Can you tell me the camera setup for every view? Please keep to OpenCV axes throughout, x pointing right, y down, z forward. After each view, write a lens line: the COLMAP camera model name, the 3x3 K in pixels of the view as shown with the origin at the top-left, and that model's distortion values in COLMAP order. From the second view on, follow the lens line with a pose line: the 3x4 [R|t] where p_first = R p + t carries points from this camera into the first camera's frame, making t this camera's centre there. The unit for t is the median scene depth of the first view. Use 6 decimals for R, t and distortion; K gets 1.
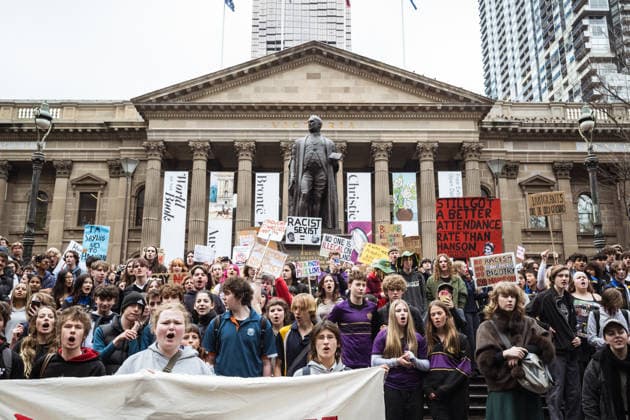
lens RADIAL K [[601.9, 0, 315.0], [0, 601.9, 210.0], [0, 0, 1]] dist [-0.001854, -0.003422]
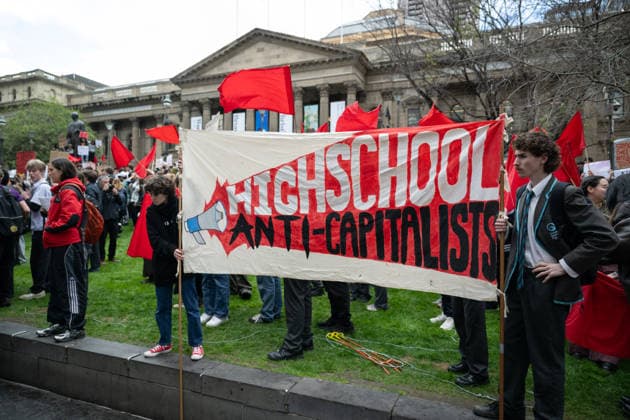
lens RADIAL K [[433.0, 0, 320.3], [0, 433.0, 207.3], [0, 0, 1]] dist [0.002186, -0.000891]
pose [[0.923478, -0.008311, -0.383561, 0.601748], [0.086382, 0.978598, 0.186774, -0.009348], [0.373799, -0.205615, 0.904432, -0.096071]]
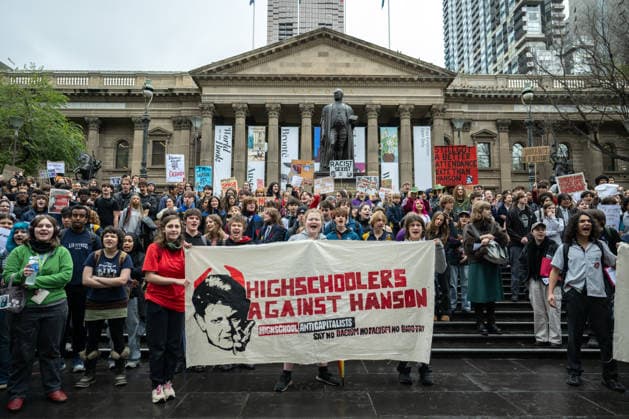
lens RADIAL K [[442.9, 0, 319.2], [0, 442.9, 207.7], [0, 0, 1]] dist [0.002567, 0.000807]
pose [[0.999962, 0.001355, 0.008555, -0.019753], [-0.002379, 0.992657, 0.120941, -0.001050], [-0.008329, -0.120957, 0.992623, -0.028662]]
